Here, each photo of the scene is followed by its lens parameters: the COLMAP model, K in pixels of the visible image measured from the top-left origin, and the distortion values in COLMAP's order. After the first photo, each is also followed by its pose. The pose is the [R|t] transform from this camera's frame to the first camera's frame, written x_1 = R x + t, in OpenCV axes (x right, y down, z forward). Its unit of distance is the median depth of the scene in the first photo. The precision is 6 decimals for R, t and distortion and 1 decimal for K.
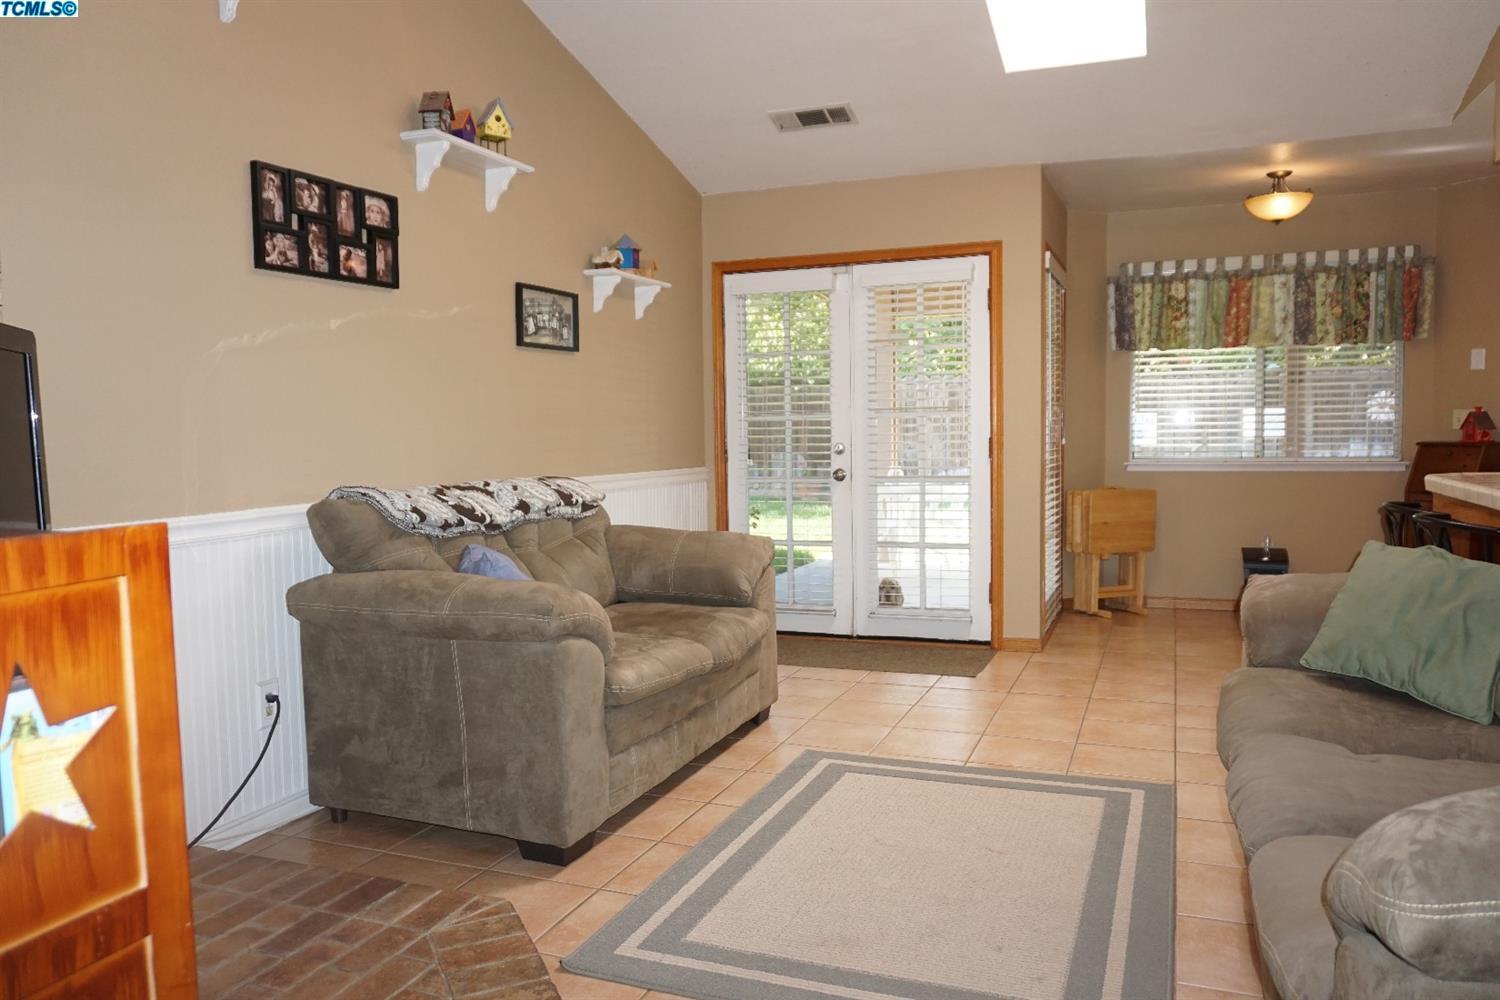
lens RADIAL K [[1096.3, 0, 748.1], [0, 1096.3, 495.7], [0, 0, 1]] dist [-0.006176, 0.001696]
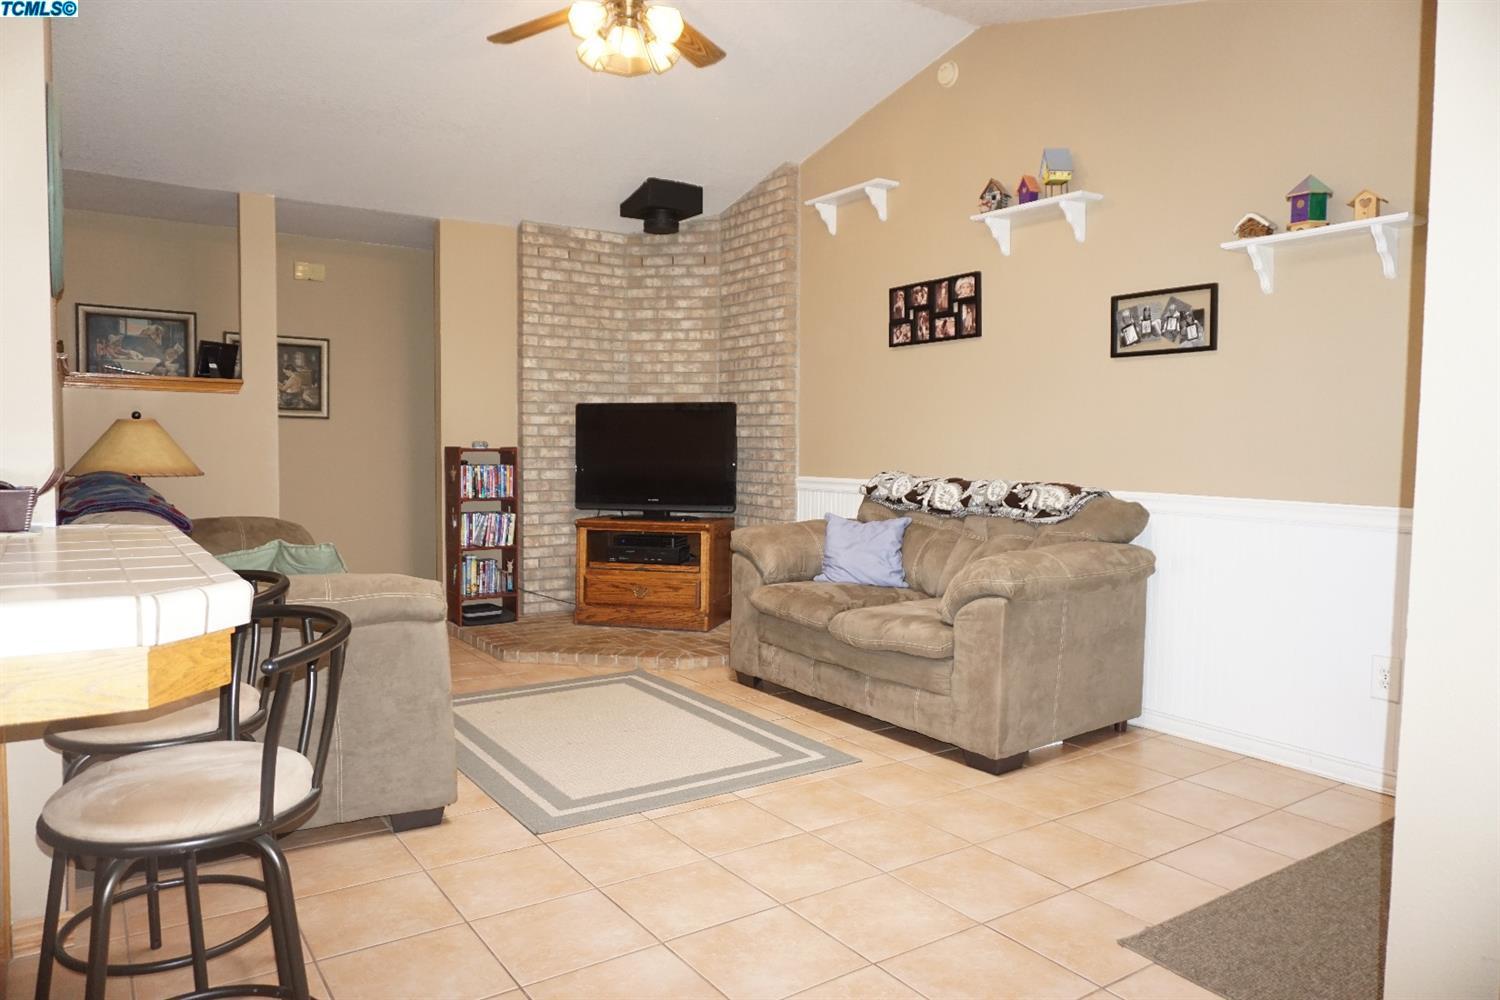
lens RADIAL K [[995.7, 0, 749.3], [0, 995.7, 505.8], [0, 0, 1]] dist [-0.055491, 0.010156]
pose [[-0.567854, 0.056029, -0.821220, 0.924663], [-0.058343, 0.992432, 0.108053, -0.097649], [0.821059, 0.109271, -0.560287, 1.543712]]
